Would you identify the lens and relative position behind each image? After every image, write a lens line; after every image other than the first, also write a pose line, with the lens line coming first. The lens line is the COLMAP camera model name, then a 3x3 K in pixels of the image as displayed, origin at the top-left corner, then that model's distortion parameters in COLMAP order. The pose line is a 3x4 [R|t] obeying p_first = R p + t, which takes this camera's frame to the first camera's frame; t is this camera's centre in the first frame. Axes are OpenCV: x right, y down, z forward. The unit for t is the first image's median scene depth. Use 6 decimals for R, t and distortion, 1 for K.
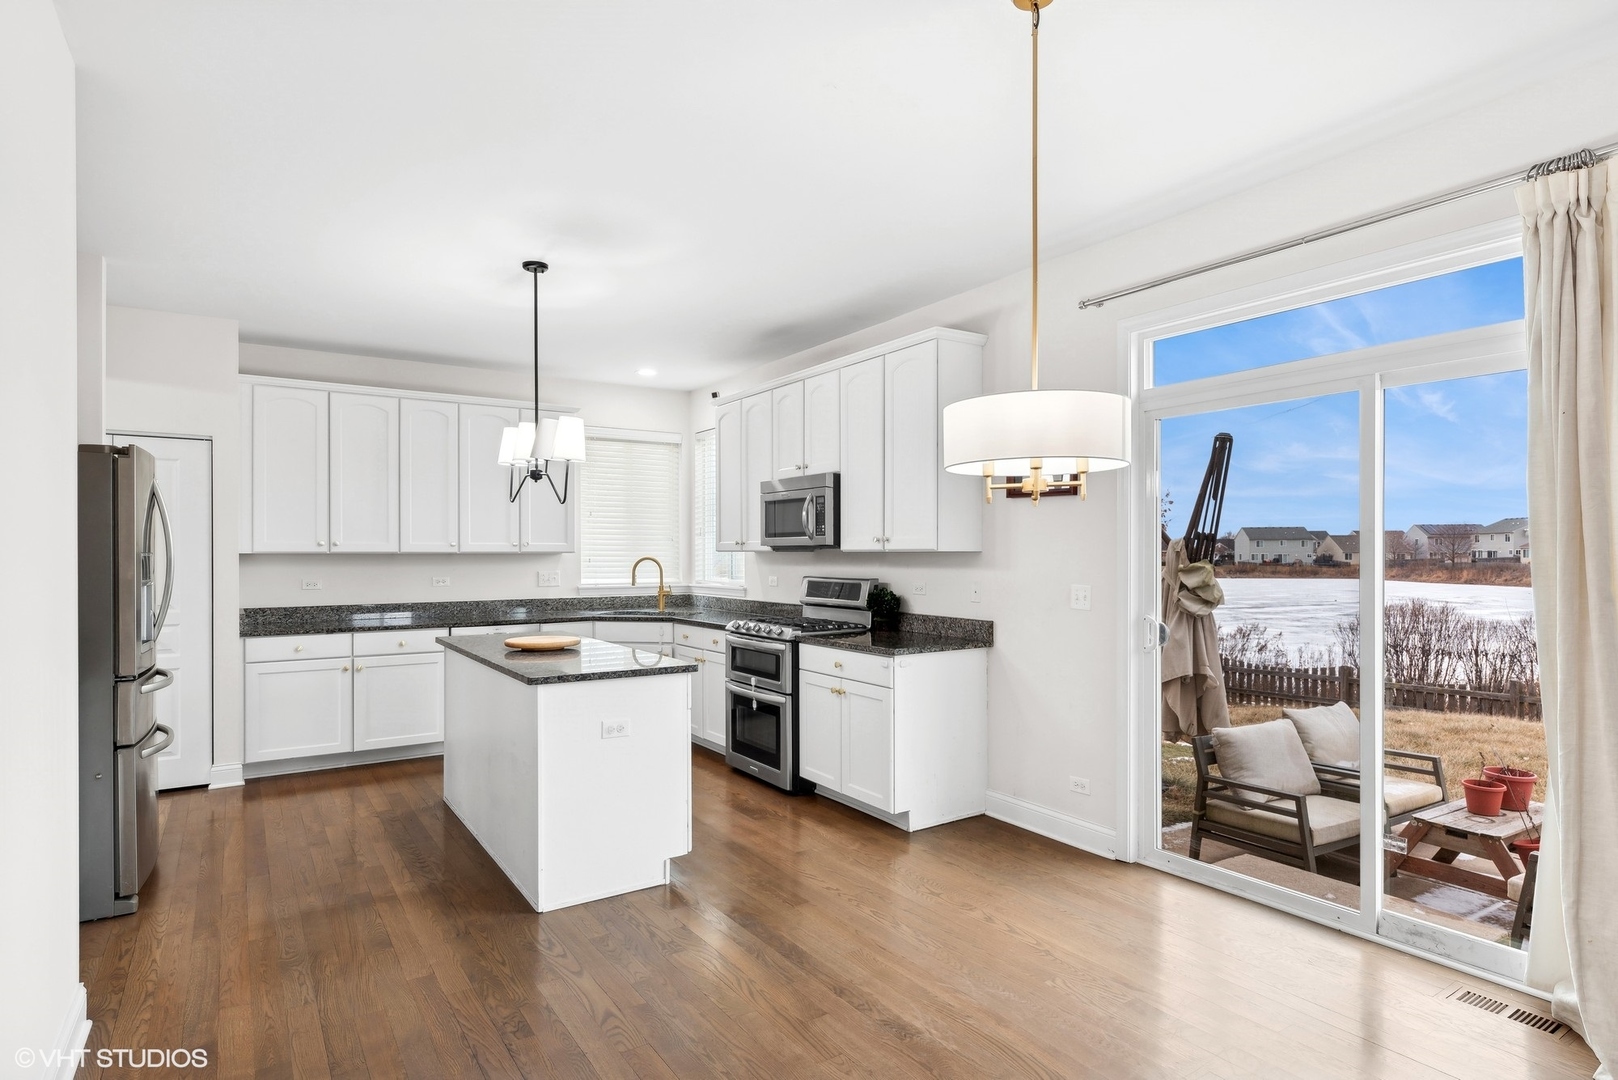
lens RADIAL K [[855.5, 0, 809.0], [0, 855.5, 540.0], [0, 0, 1]] dist [0.001292, 0.000059]
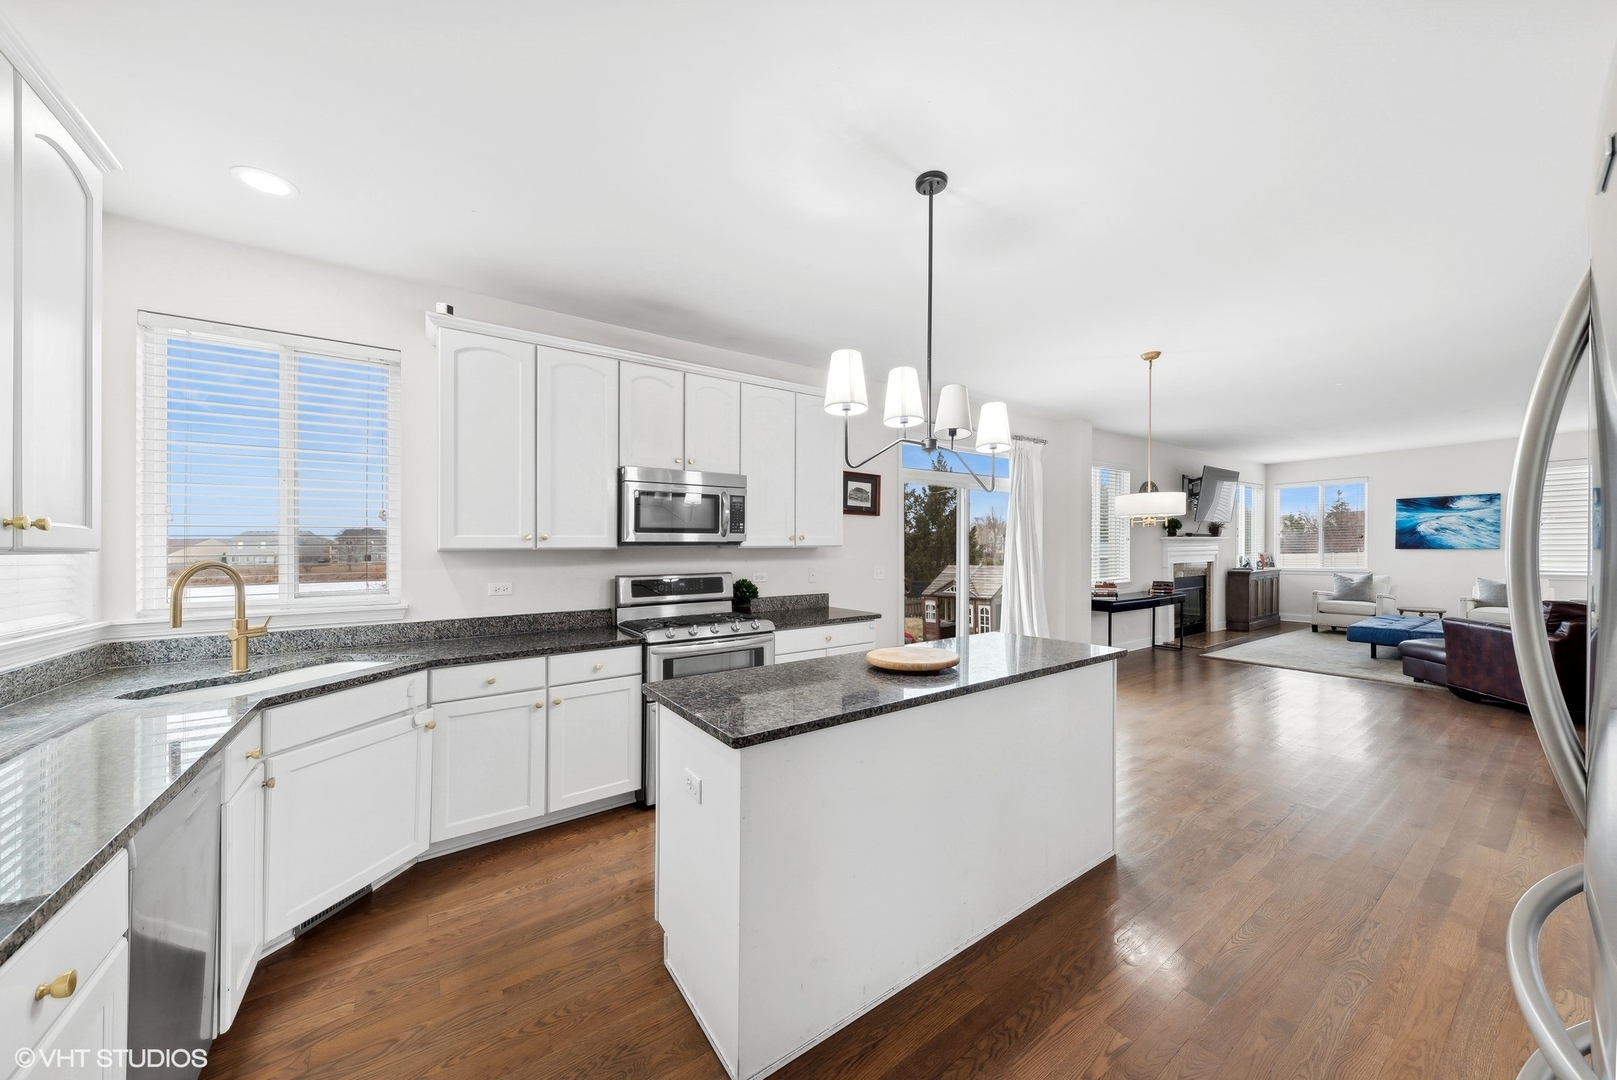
lens RADIAL K [[567.9, 0, 808.5], [0, 567.9, 540.0], [0, 0, 1]] dist [0.000191, 0.000028]
pose [[-0.027478, 0.014821, 0.999513, -0.686946], [-0.006439, 0.999867, -0.015003, 0.013370], [-0.999602, -0.006848, -0.027378, 0.915193]]
